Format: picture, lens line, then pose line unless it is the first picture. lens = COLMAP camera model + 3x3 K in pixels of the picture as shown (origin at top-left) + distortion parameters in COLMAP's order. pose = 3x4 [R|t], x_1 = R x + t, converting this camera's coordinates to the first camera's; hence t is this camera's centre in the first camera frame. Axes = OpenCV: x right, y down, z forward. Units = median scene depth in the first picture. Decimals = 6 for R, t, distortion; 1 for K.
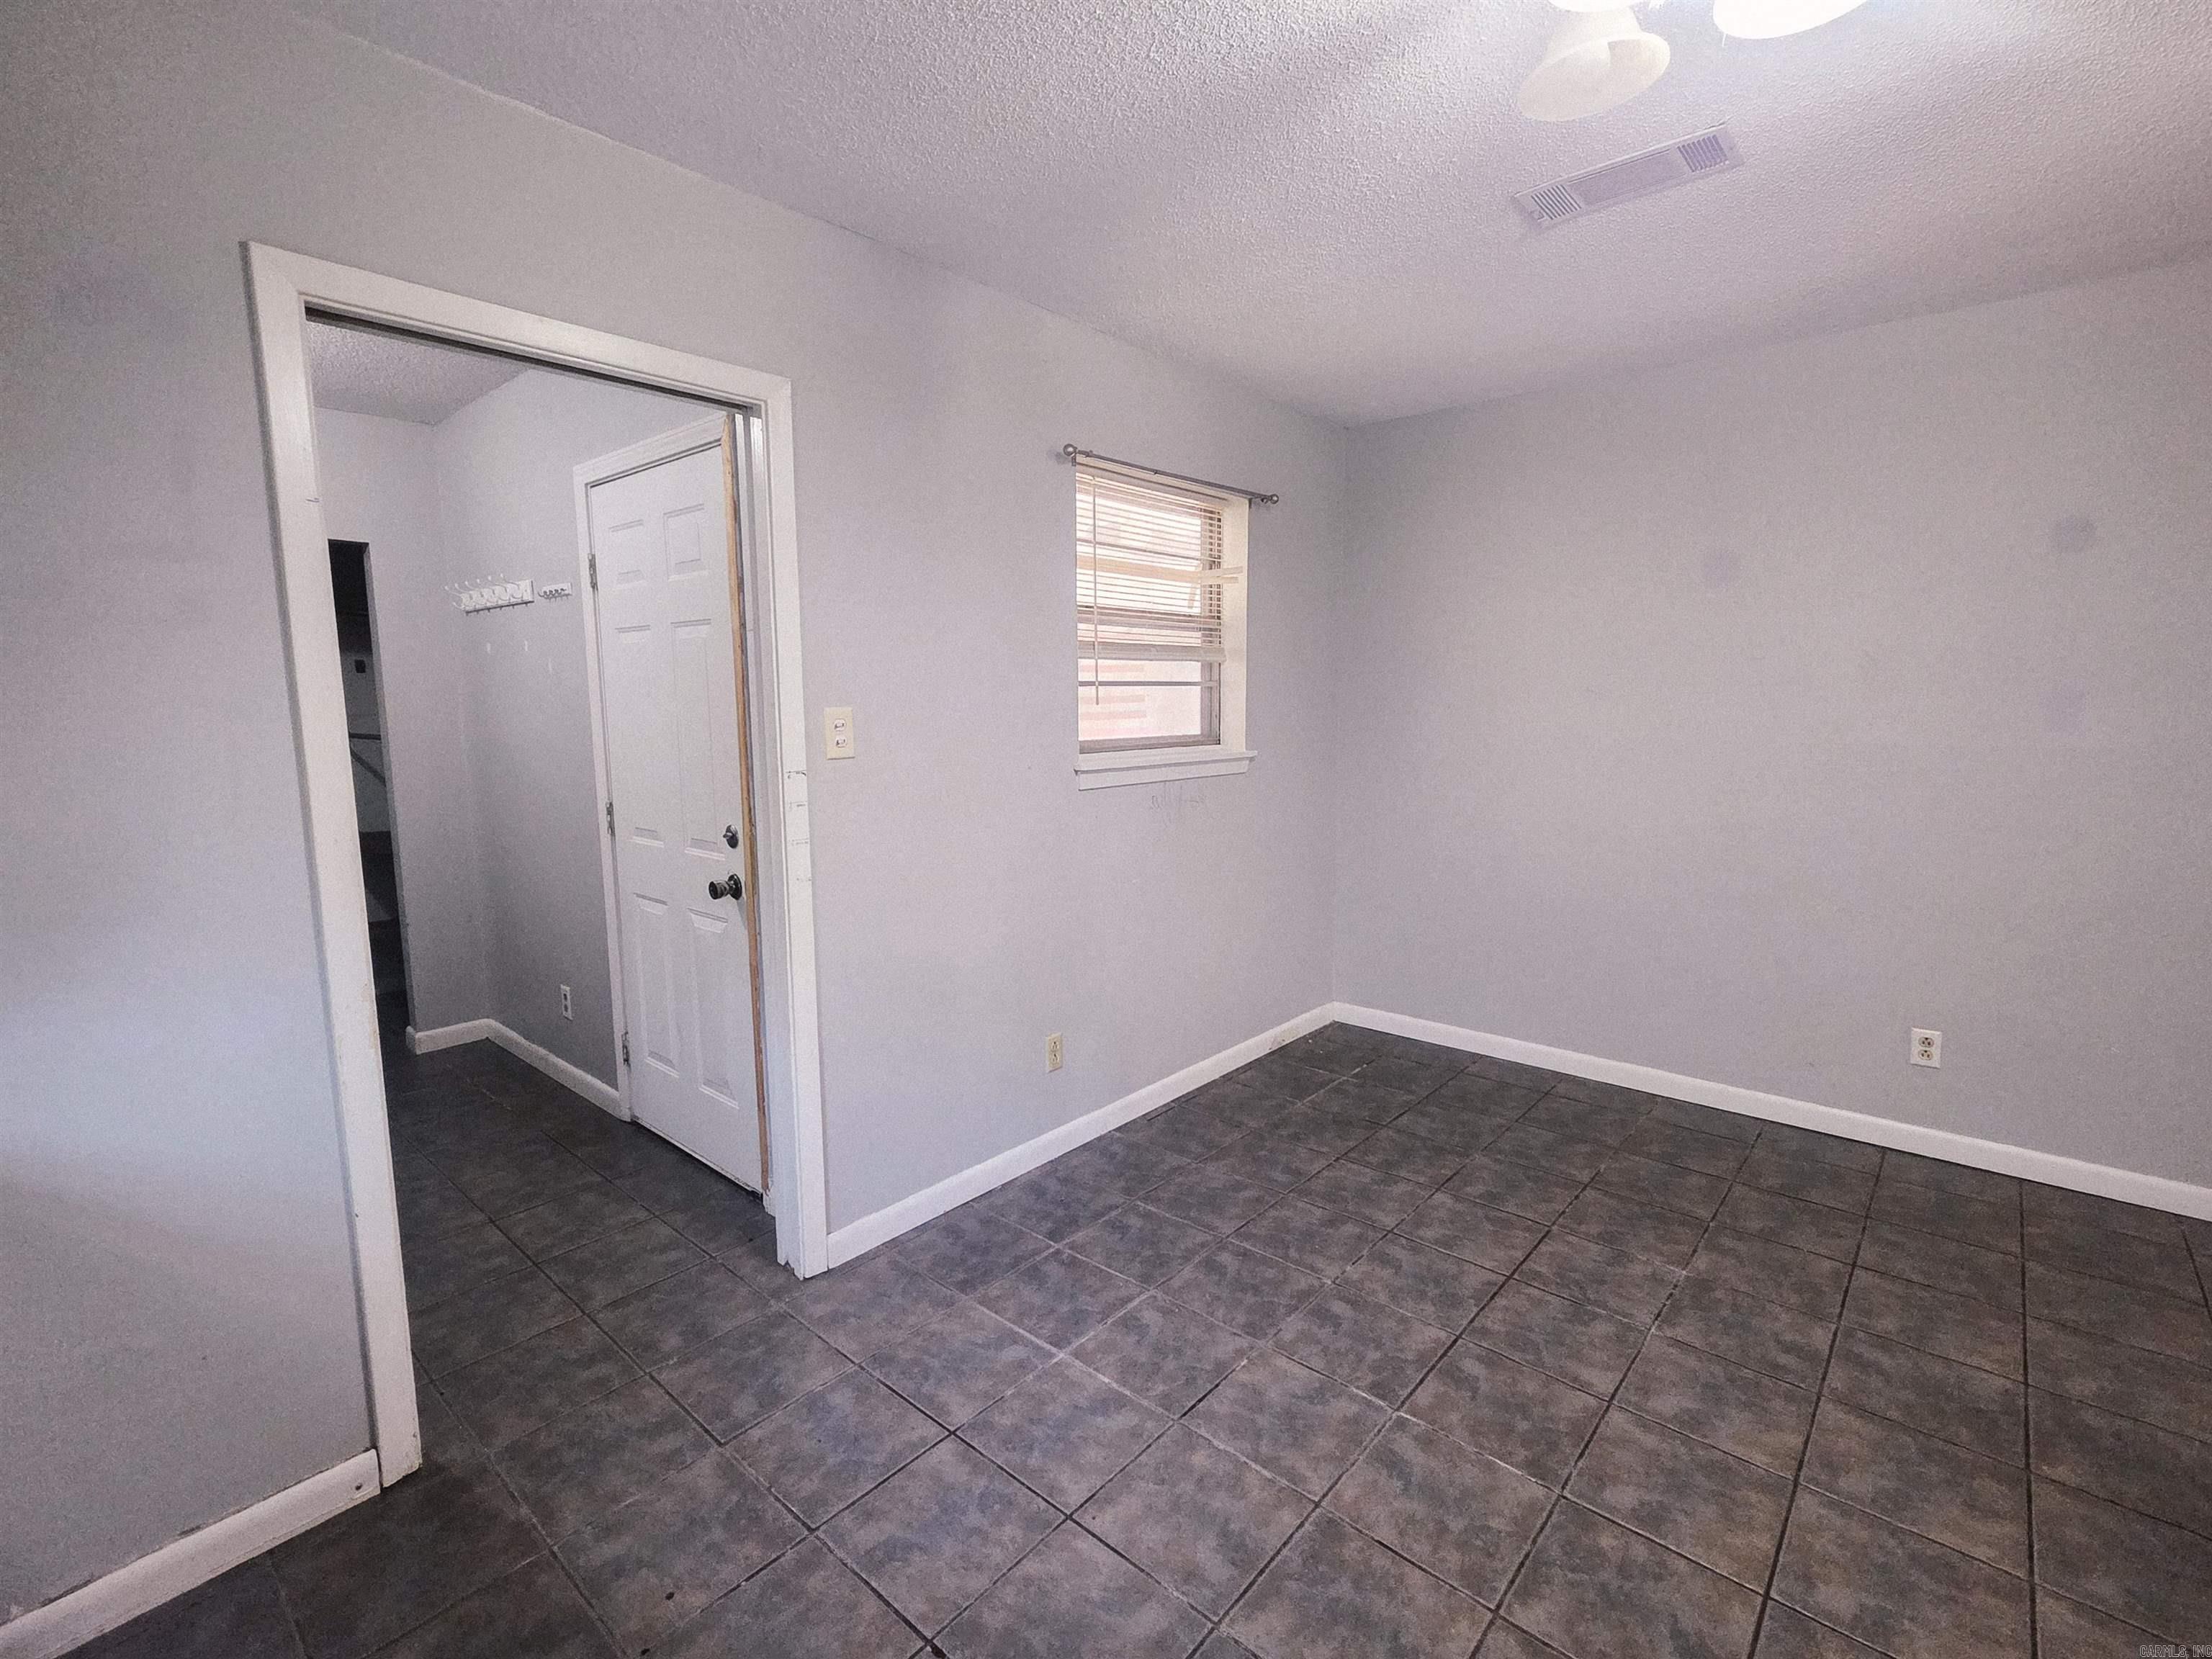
lens RADIAL K [[1014.0, 0, 1094.4], [0, 1014.0, 821.6], [0, 0, 1]] dist [0.002506, 0.000081]
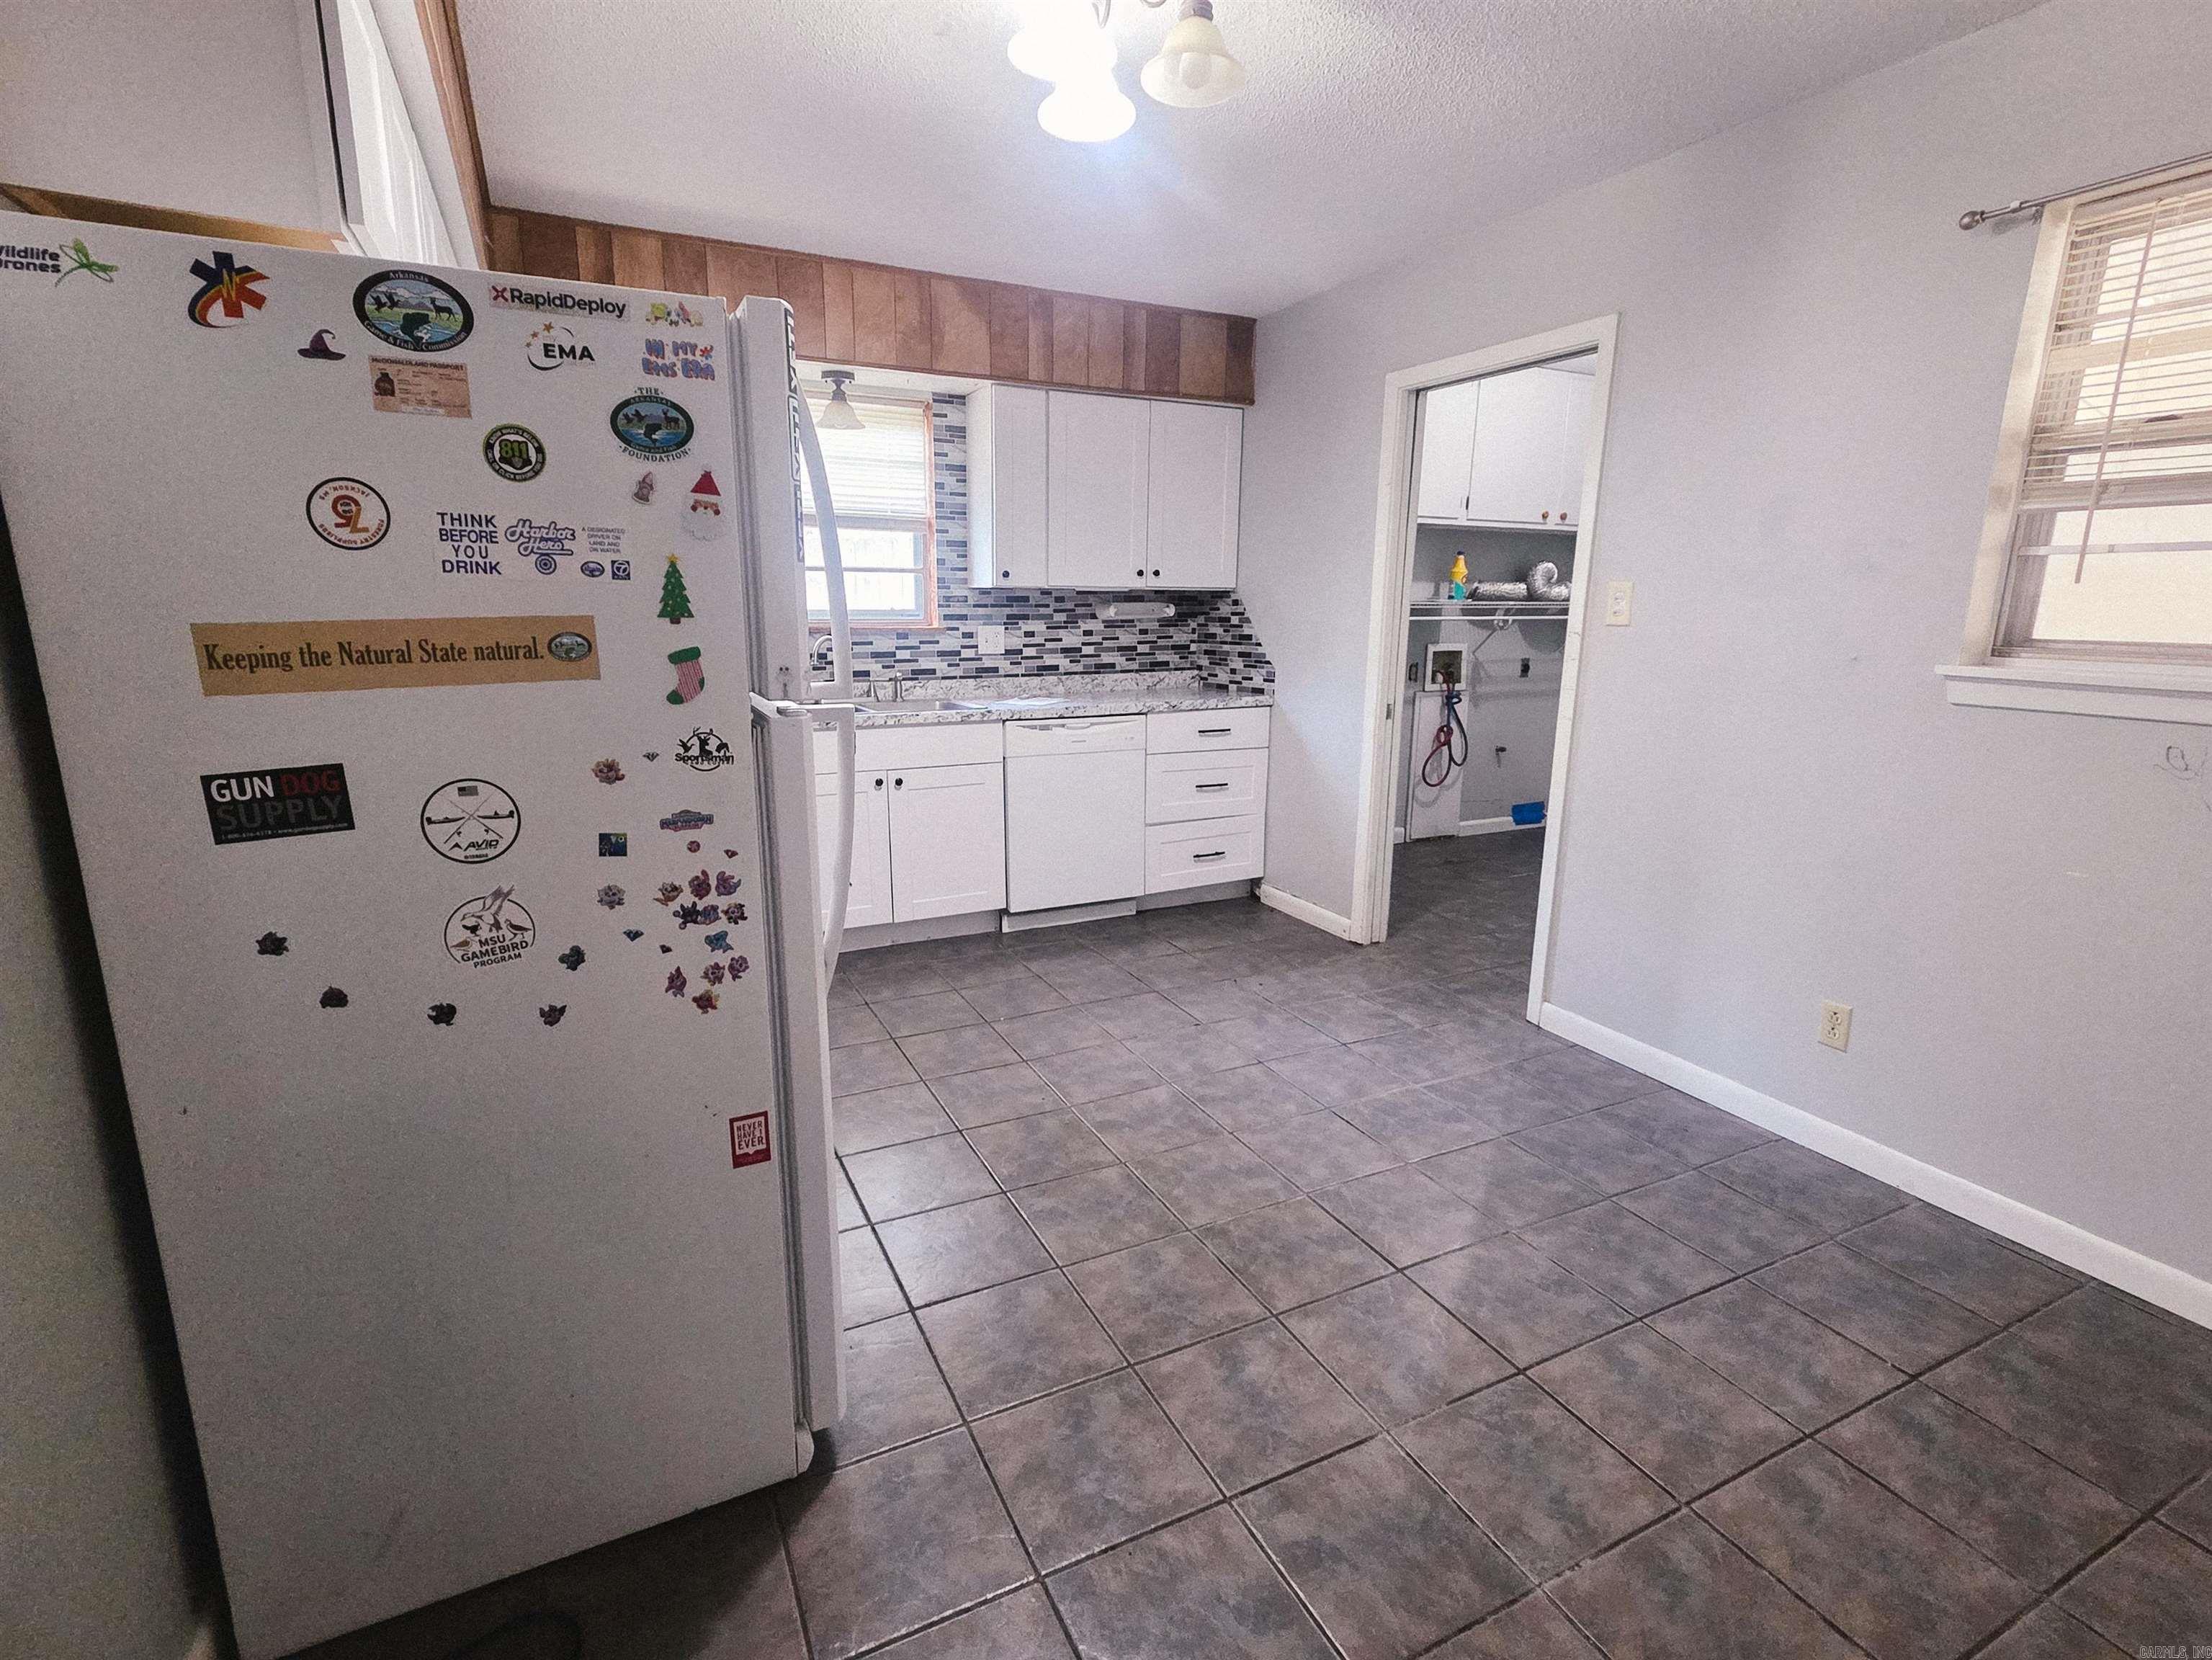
lens RADIAL K [[1049.3, 0, 1092.4], [0, 1049.3, 824.8], [0, 0, 1]] dist [0.001507, 0.000944]
pose [[-0.378429, 0.198524, -0.904091, 1.255381], [-0.127730, 0.956186, 0.263427, -0.093240], [0.916775, 0.215168, -0.336491, 0.988963]]
